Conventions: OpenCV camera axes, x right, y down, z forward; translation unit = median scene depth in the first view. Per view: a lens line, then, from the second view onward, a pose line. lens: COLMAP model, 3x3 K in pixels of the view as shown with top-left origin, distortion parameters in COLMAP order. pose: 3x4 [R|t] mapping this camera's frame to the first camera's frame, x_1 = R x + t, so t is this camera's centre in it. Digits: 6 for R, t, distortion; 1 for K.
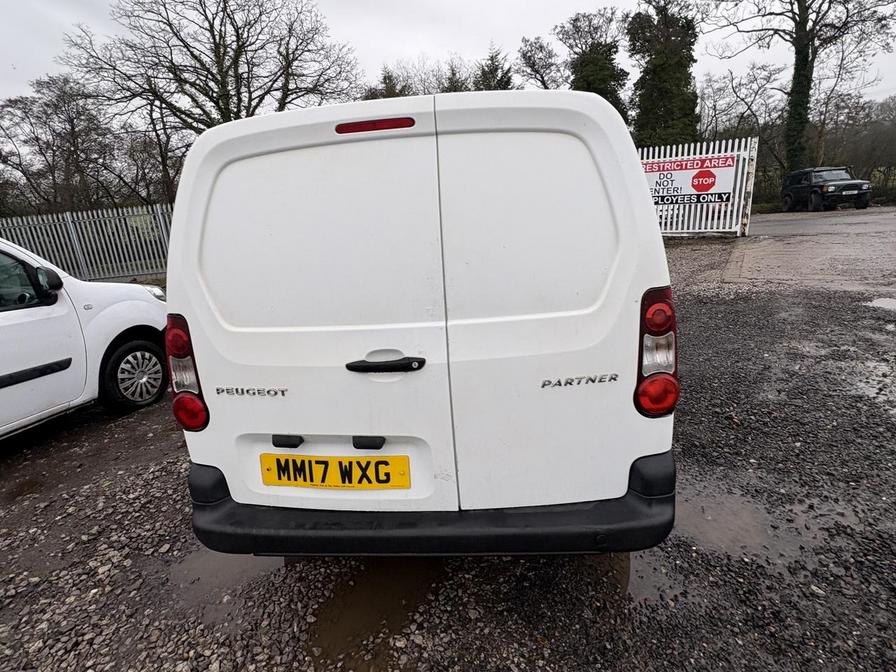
lens RADIAL K [[458.8, 0, 447.7], [0, 458.8, 332.9], [0, 0, 1]] dist [0.006023, -0.003454]
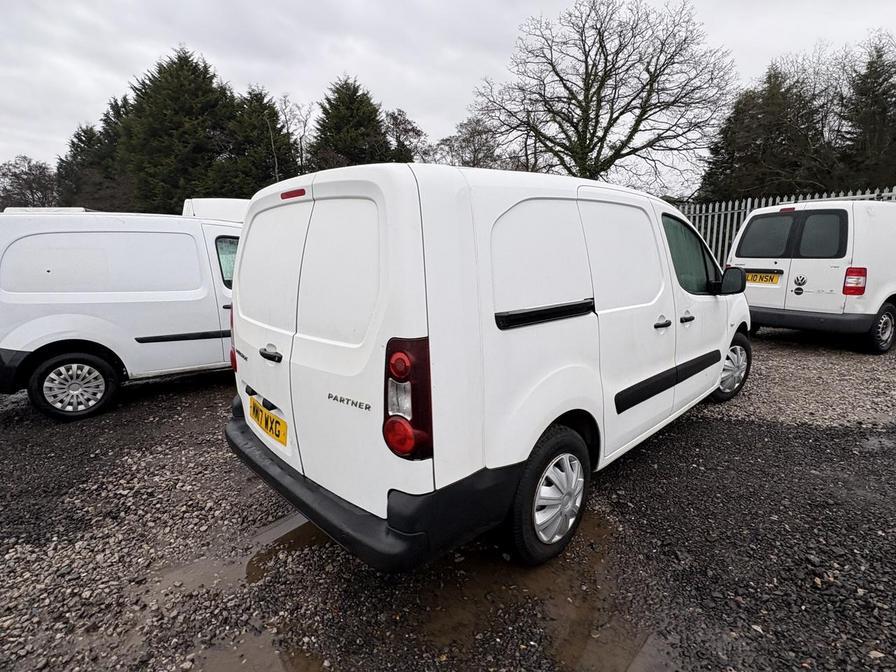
lens RADIAL K [[458.8, 0, 451.2], [0, 458.8, 335.0], [0, 0, 1]] dist [0.006023, -0.003454]
pose [[0.747762, 0.186878, -0.637126, 0.067415], [-0.201477, 0.978193, 0.050455, -0.010038], [0.632661, 0.090638, 0.769107, 0.012294]]
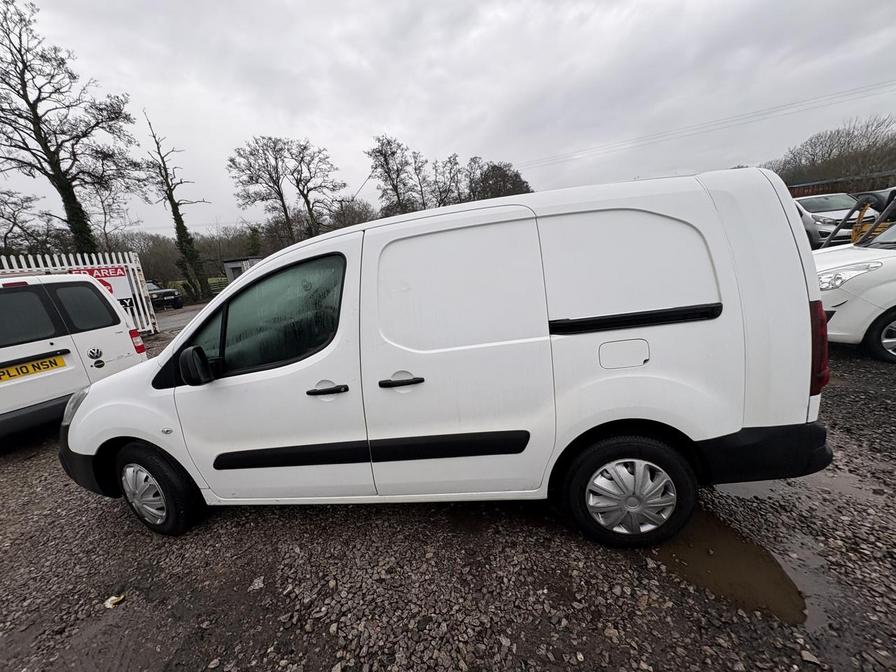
lens RADIAL K [[356.6, 0, 446.4], [0, 356.6, 337.7], [0, 0, 1]] dist [-0.000331, 0.000042]
pose [[0.071527, -0.168027, 0.983184, -0.100152], [0.364012, 0.922120, 0.131109, -0.027569], [-0.928644, 0.348513, 0.127120, 0.112500]]
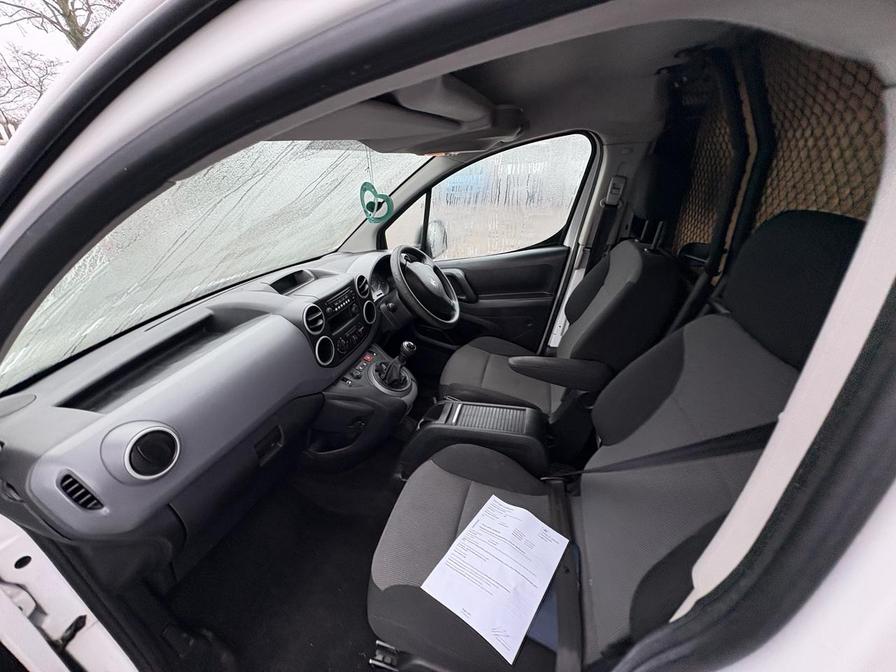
lens RADIAL K [[356.6, 0, 446.5], [0, 356.6, 336.6], [0, 0, 1]] dist [-0.000331, 0.000042]
pose [[0.185426, -0.373826, 0.908775, -0.036991], [0.294140, 0.903524, 0.311650, -0.039030], [-0.937603, 0.209519, 0.277494, 0.142871]]
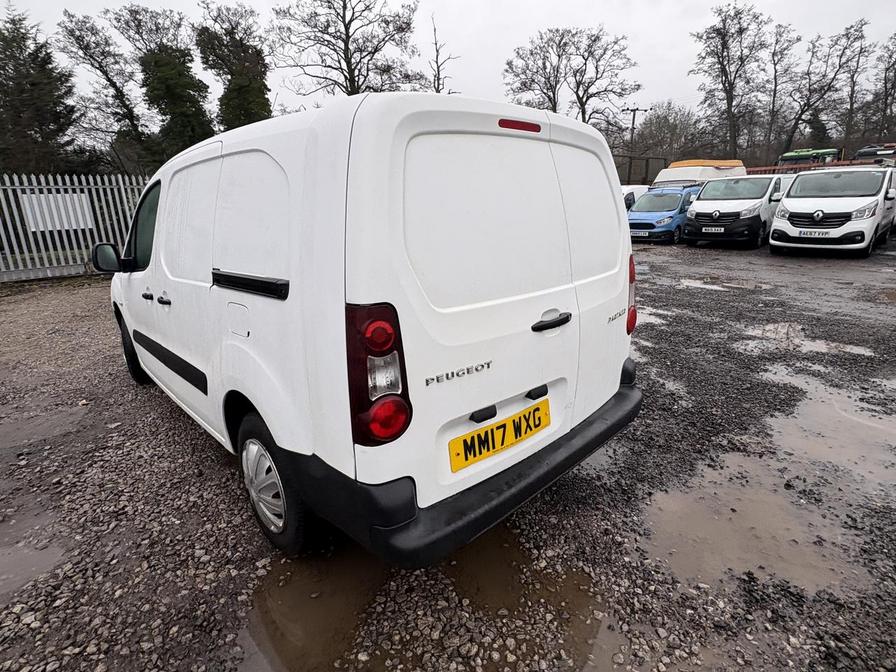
lens RADIAL K [[458.8, 0, 446.3], [0, 458.8, 332.6], [0, 0, 1]] dist [0.006023, -0.003454]
pose [[0.667818, -0.146161, 0.729833, -0.067367], [0.172384, 0.984243, 0.039374, 0.000001], [-0.724088, 0.099517, 0.682490, 0.020224]]
